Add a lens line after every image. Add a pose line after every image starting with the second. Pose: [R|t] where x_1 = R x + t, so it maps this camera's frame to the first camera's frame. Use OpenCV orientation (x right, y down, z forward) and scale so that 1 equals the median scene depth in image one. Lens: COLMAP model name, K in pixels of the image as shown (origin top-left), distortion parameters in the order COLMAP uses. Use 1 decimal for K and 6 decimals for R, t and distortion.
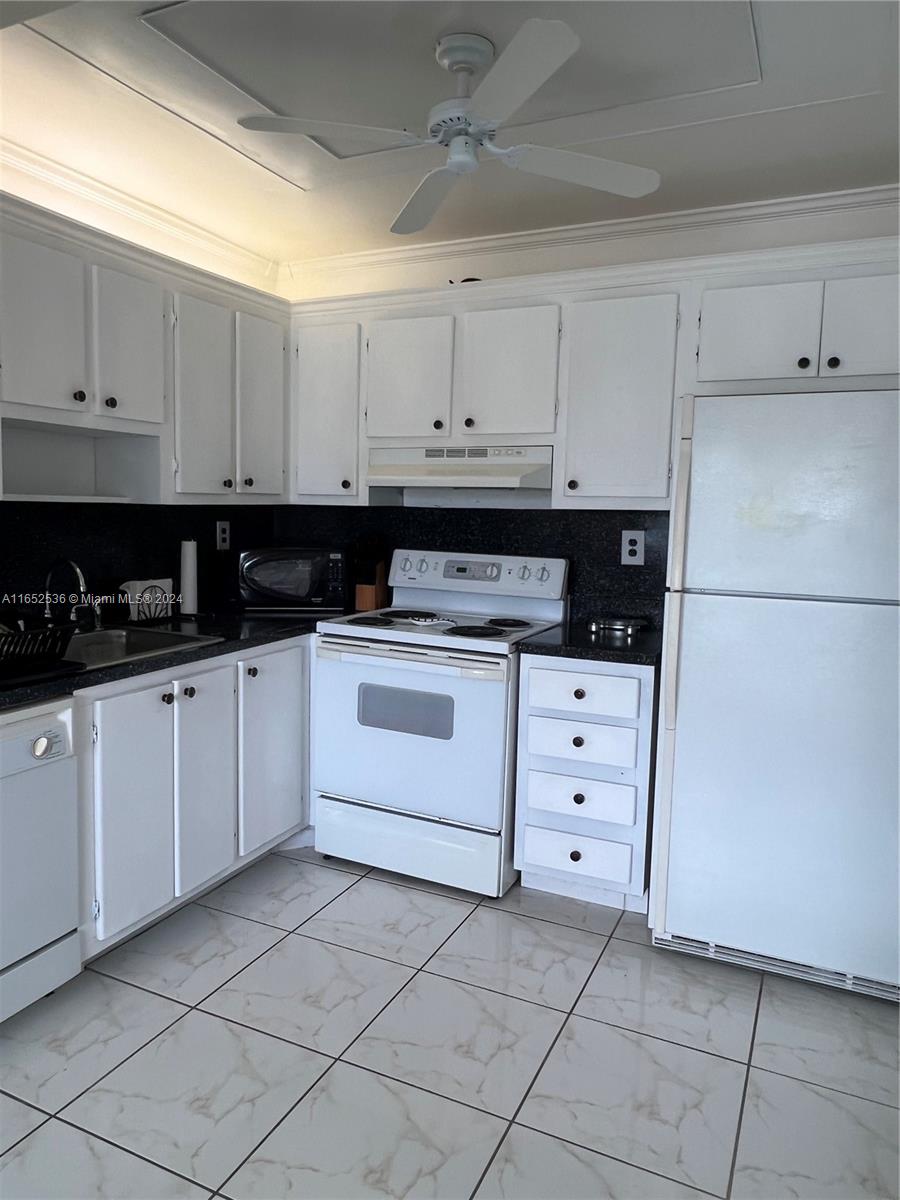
lens RADIAL K [[842.5, 0, 413.5], [0, 842.5, 580.3], [0, 0, 1]] dist [0.000152, -0.002203]
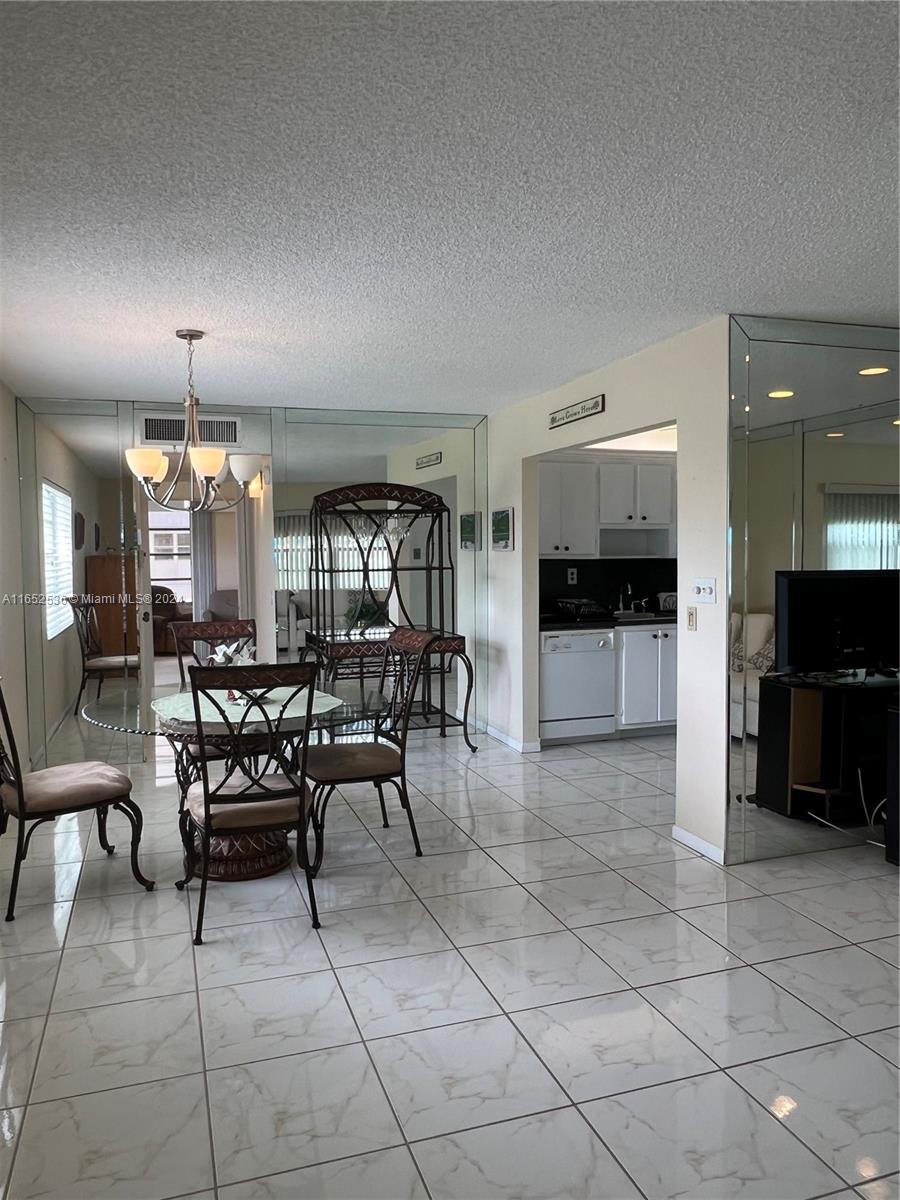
lens RADIAL K [[842.5, 0, 423.0], [0, 842.5, 595.1], [0, 0, 1]] dist [0.000152, -0.002203]
pose [[0.690475, 0.003010, -0.723350, 0.087513], [-0.044562, 0.998269, -0.038383, 0.012203], [0.721982, 0.058736, 0.689414, -0.102897]]
